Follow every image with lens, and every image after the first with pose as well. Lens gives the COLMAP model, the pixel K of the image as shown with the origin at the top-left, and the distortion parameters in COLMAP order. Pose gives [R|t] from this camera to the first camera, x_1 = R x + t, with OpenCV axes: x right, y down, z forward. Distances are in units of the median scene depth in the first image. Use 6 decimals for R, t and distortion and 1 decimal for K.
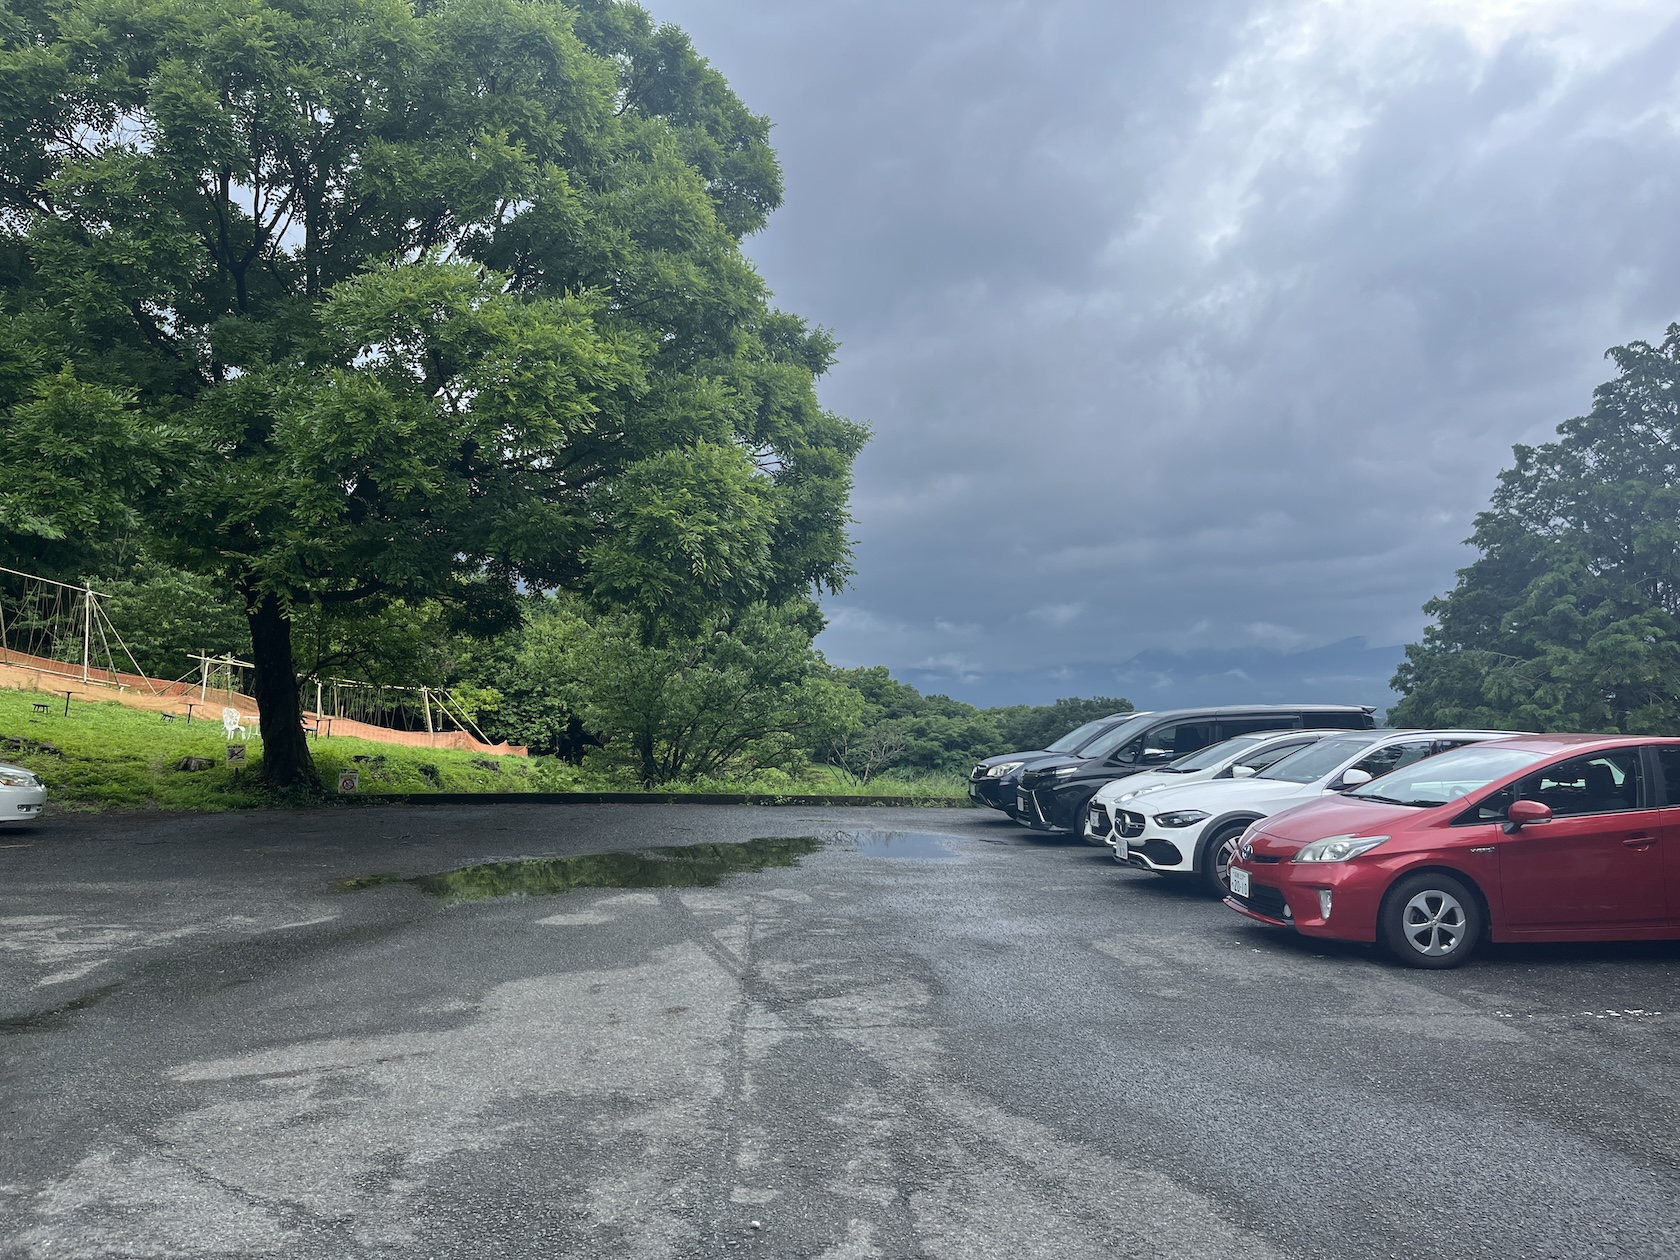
lens RADIAL K [[1273.9, 0, 827.6], [0, 1273.9, 625.6], [0, 0, 1]] dist [0.059025, -0.083968]
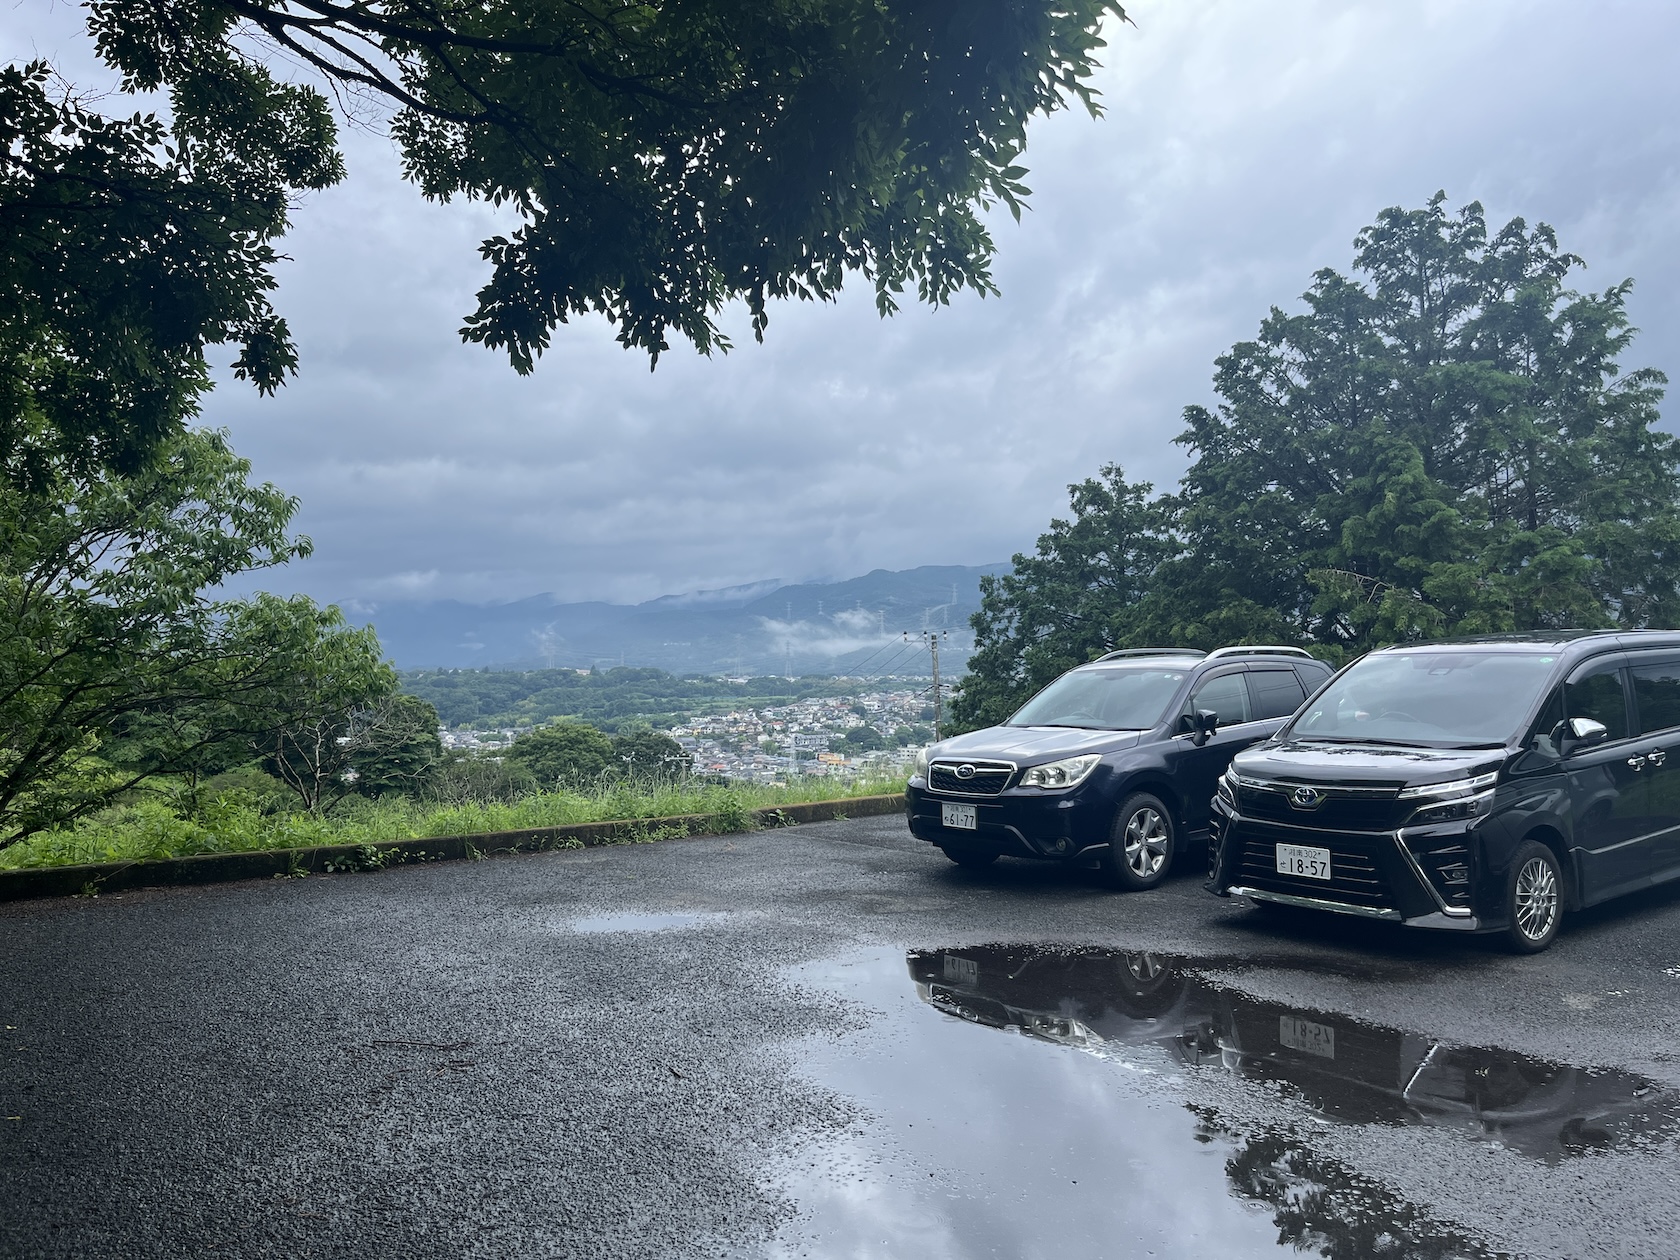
lens RADIAL K [[1273.9, 0, 827.6], [0, 1273.9, 625.6], [0, 0, 1]] dist [0.059025, -0.083968]
pose [[0.820079, 0.009943, 0.572165, -0.163521], [-0.030575, 0.999182, 0.026459, 0.042145], [-0.571434, -0.039192, 0.819712, 0.561803]]
